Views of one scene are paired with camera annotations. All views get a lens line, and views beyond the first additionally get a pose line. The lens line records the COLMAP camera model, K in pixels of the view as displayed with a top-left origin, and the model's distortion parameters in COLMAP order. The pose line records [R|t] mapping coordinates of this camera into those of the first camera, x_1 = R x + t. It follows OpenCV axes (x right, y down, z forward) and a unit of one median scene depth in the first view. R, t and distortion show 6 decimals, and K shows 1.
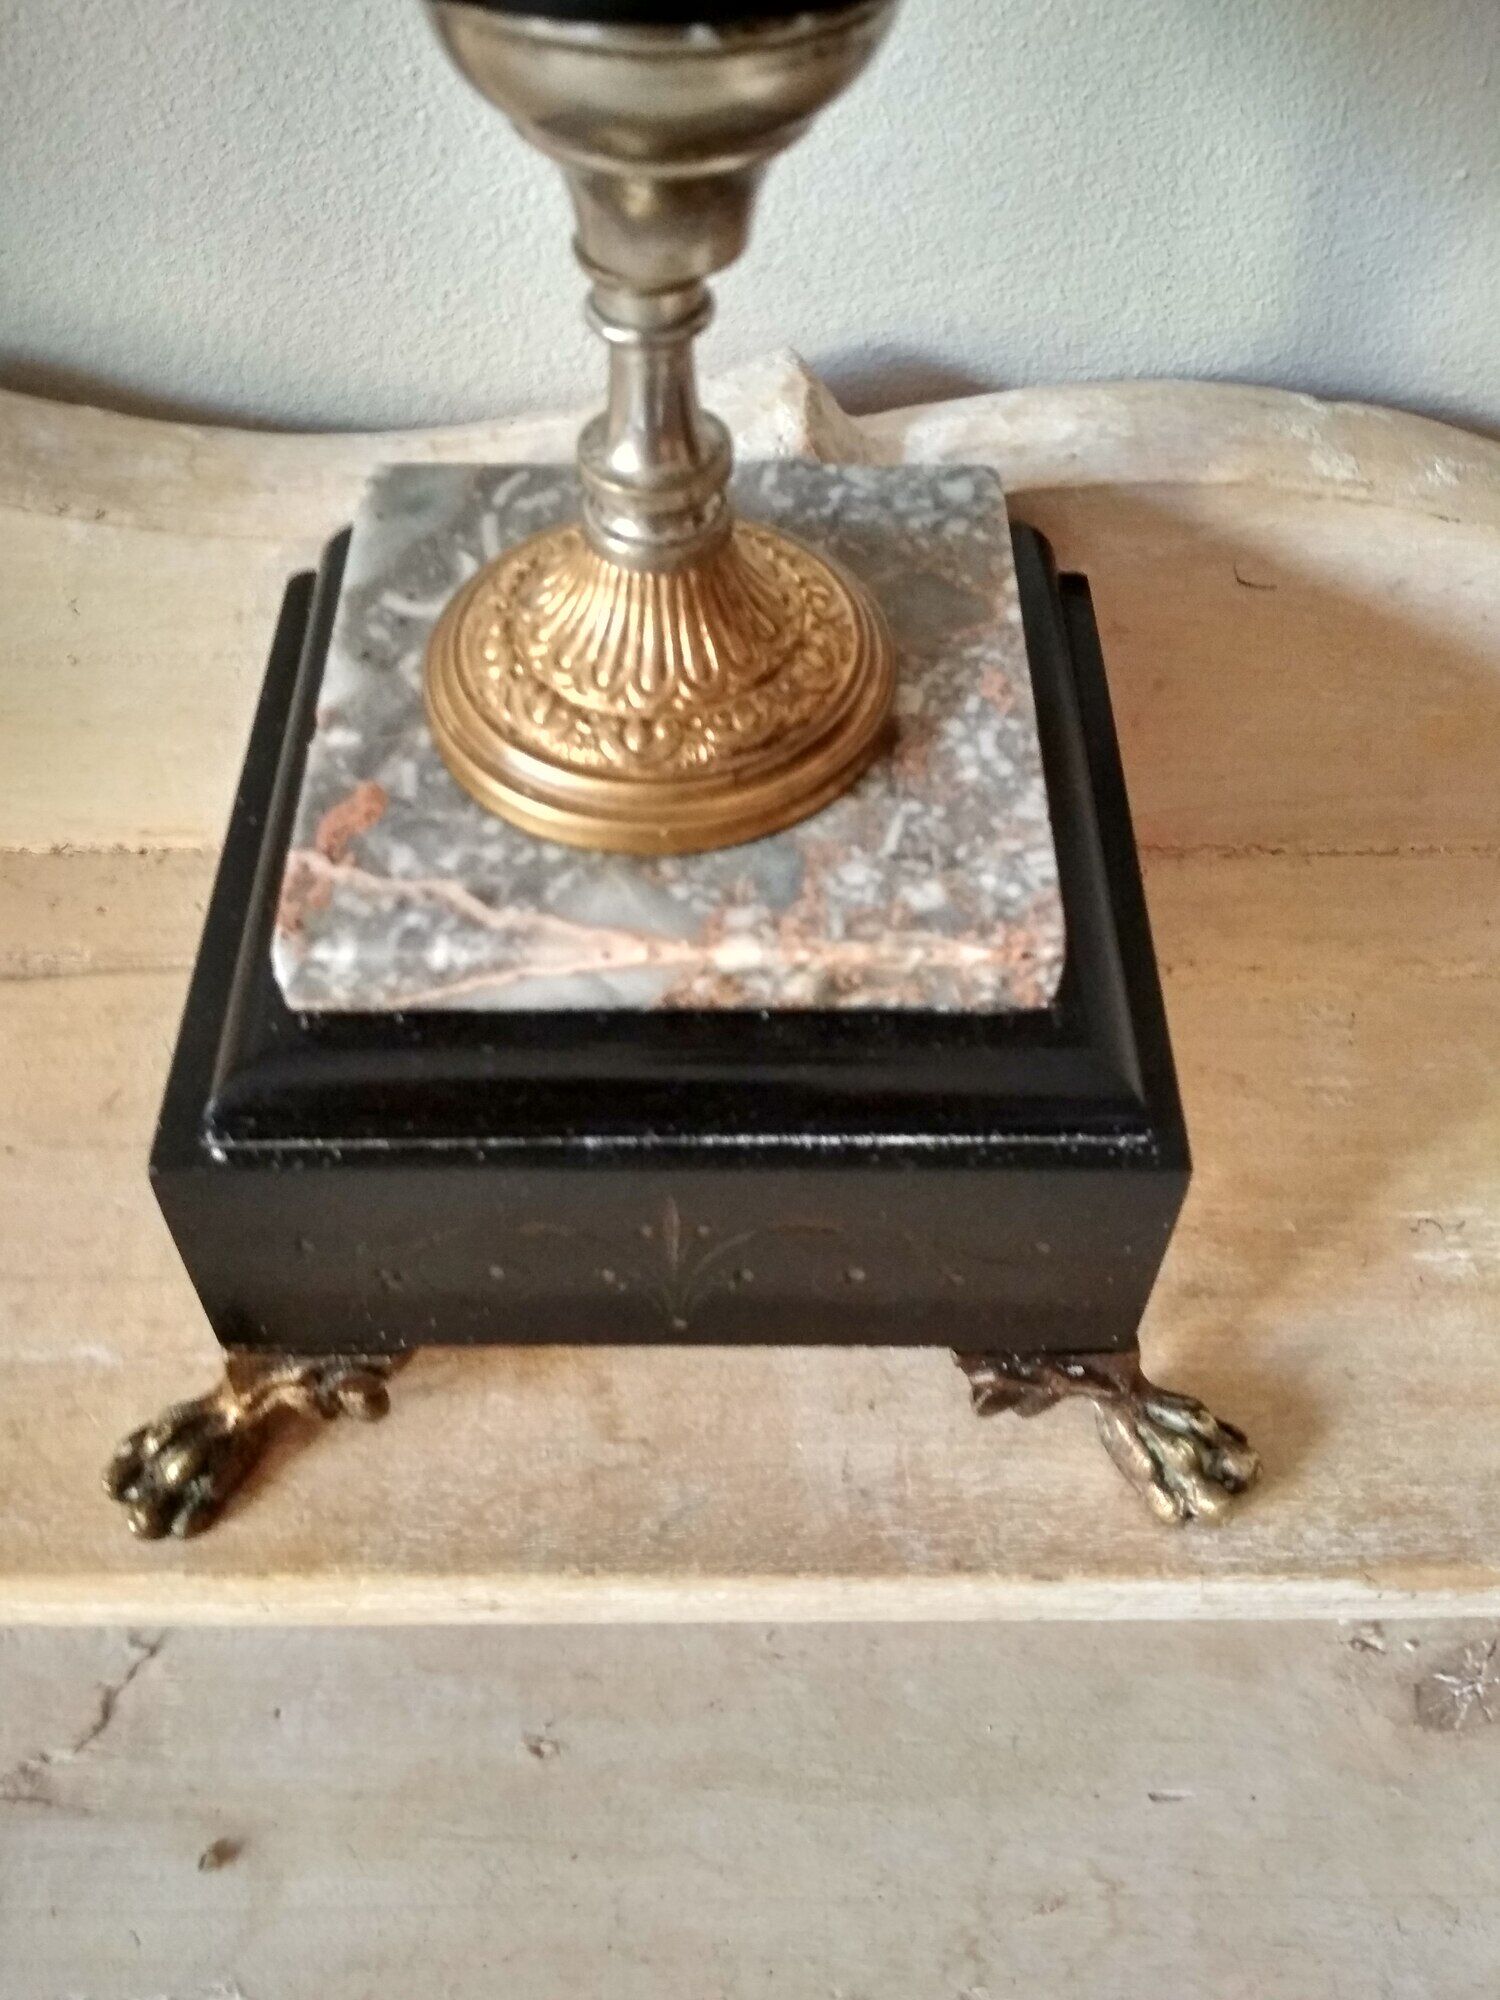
lens RADIAL K [[1865.3, 0, 741.5], [0, 1865.3, 1005.0], [0, 0, 1]] dist [0.119954, -0.369725]
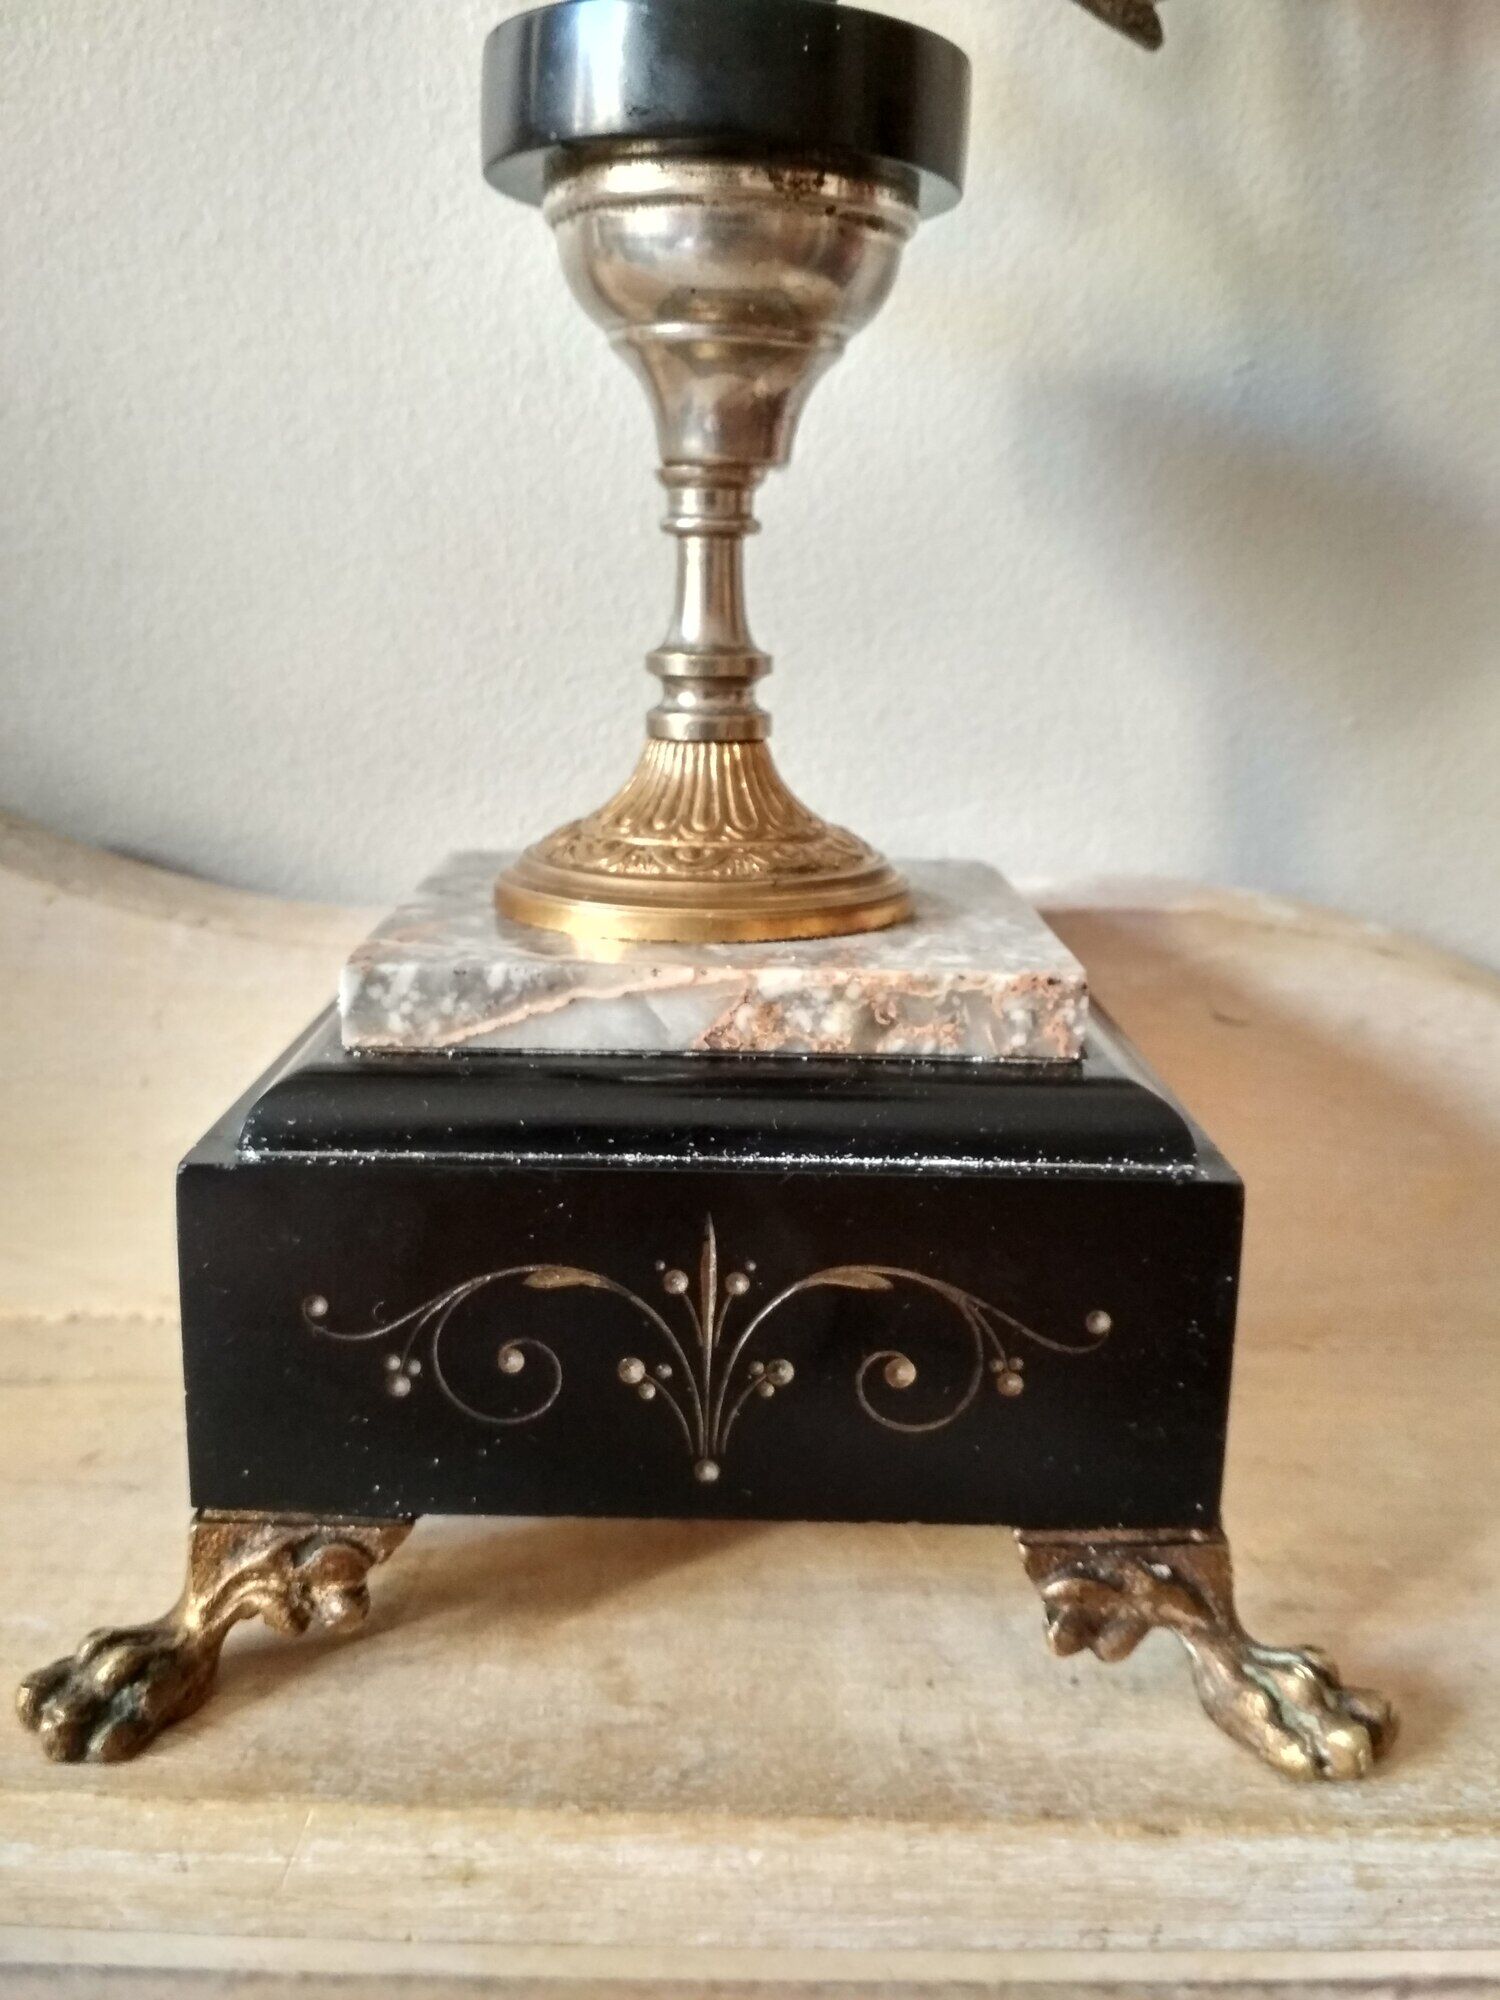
lens RADIAL K [[1881.9, 0, 750.0], [0, 1881.9, 1000.0], [0, 0, 1]] dist [0.113926, -0.327008]
pose [[0.999951, 0.008048, 0.005808, -0.022219], [-0.002679, 0.782362, -0.622818, 0.581295], [-0.009556, 0.622771, 0.782345, 0.157244]]
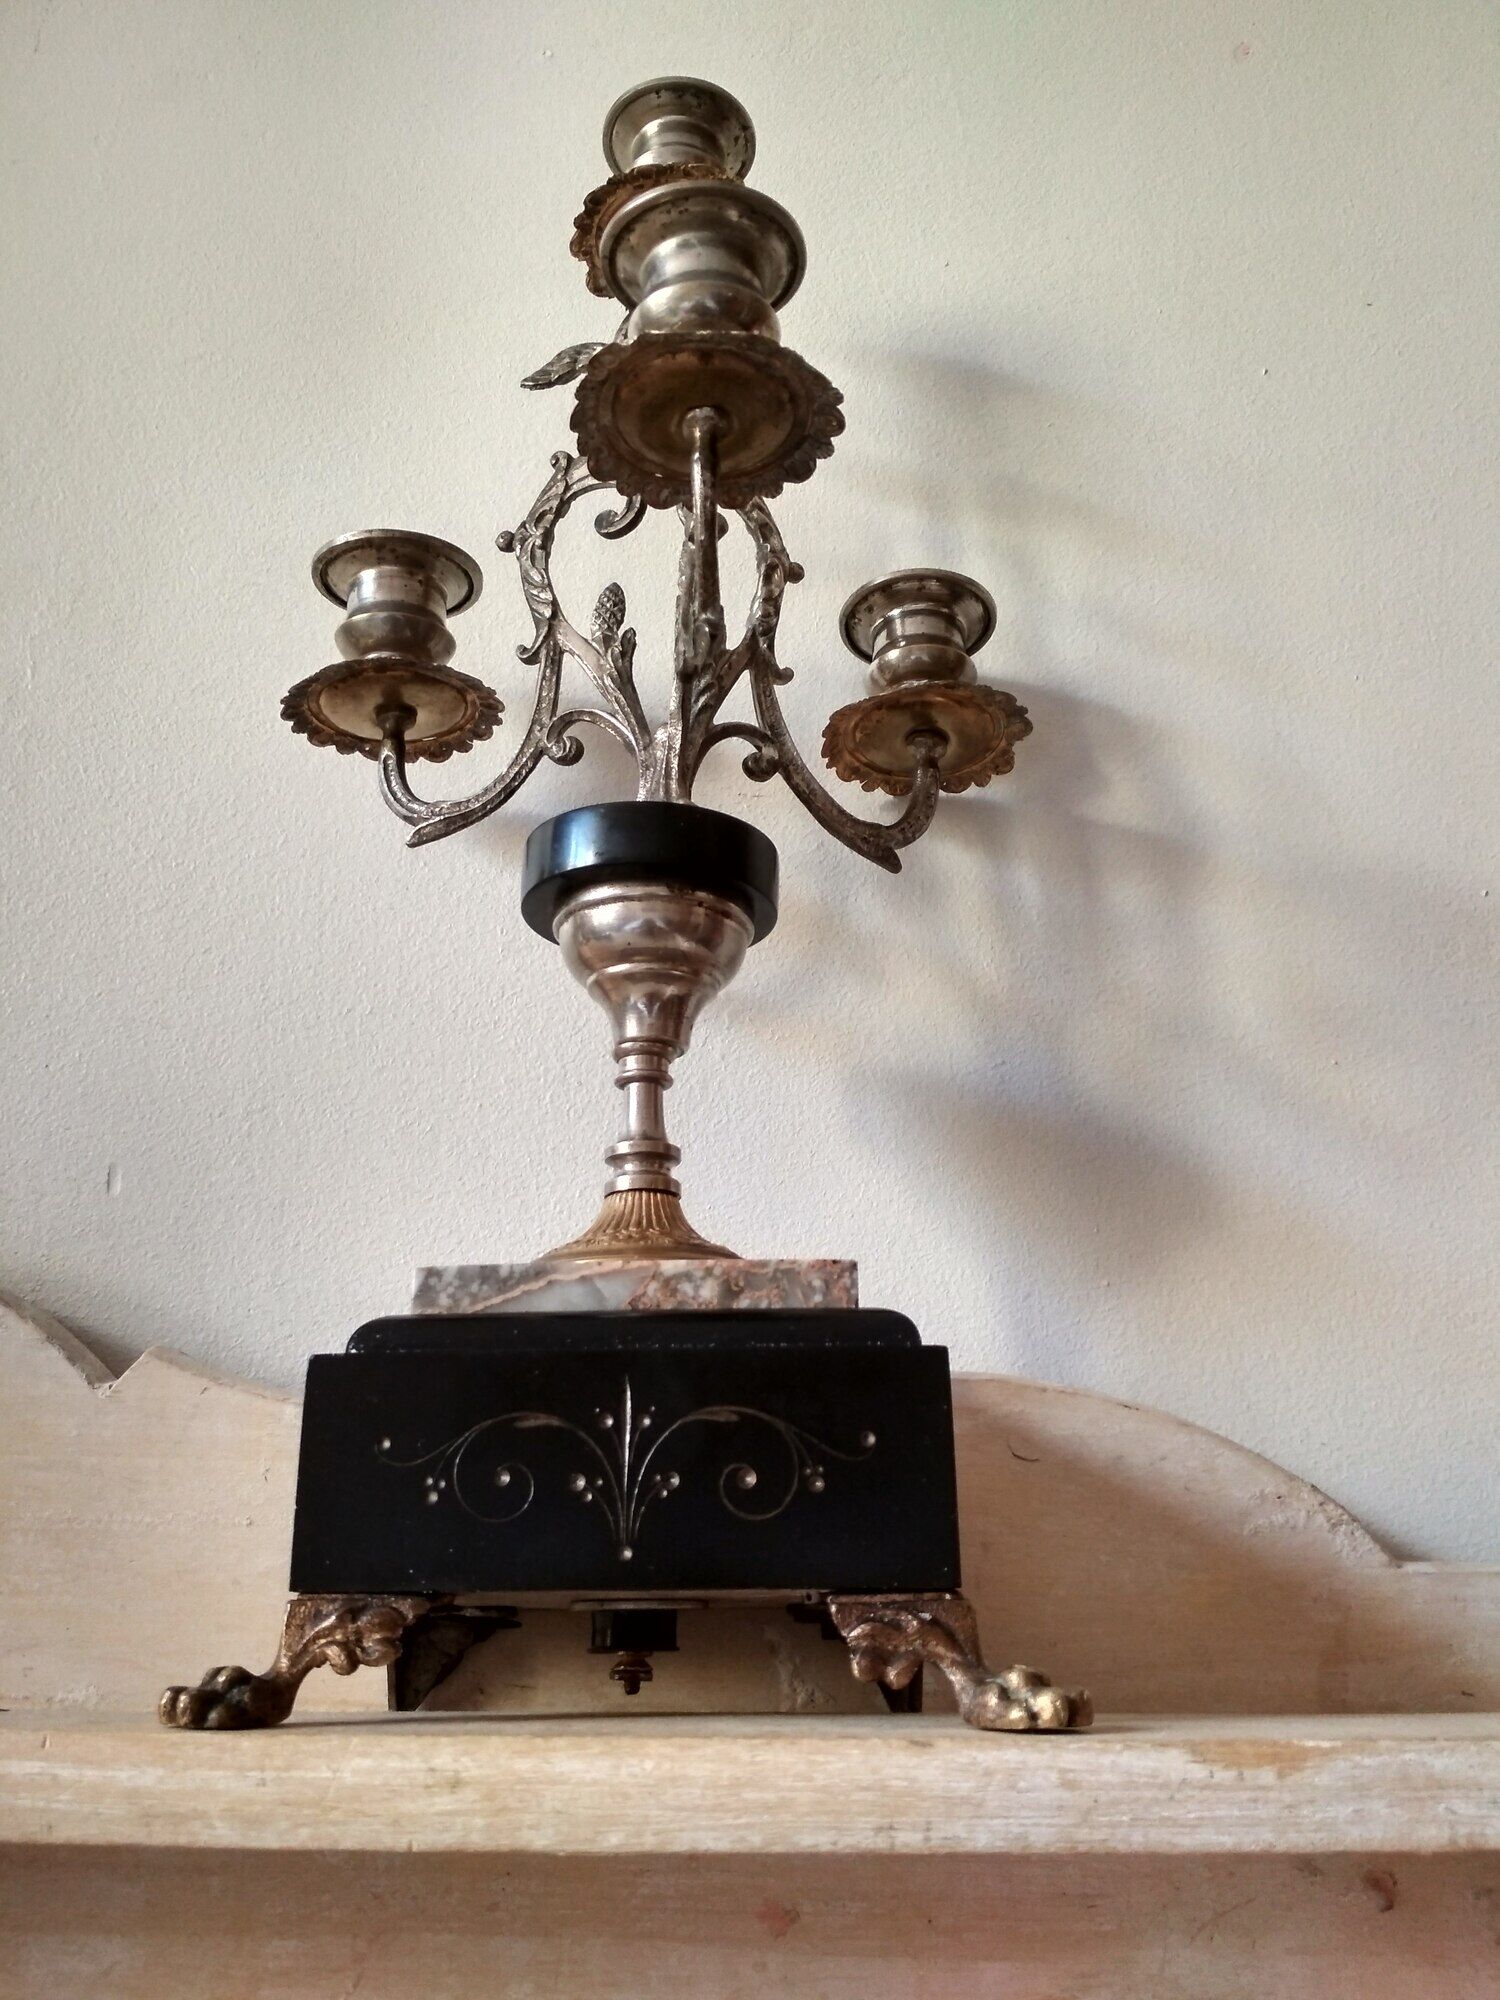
lens RADIAL K [[1768.7, 0, 750.0], [0, 1768.7, 1000.0], [0, 0, 1]] dist [0.045769, -0.112905]
pose [[0.999610, -0.025962, -0.010290, 0.085038], [-0.001512, 0.317611, -0.948220, 1.339371], [0.027886, 0.947866, 0.317448, 0.205858]]
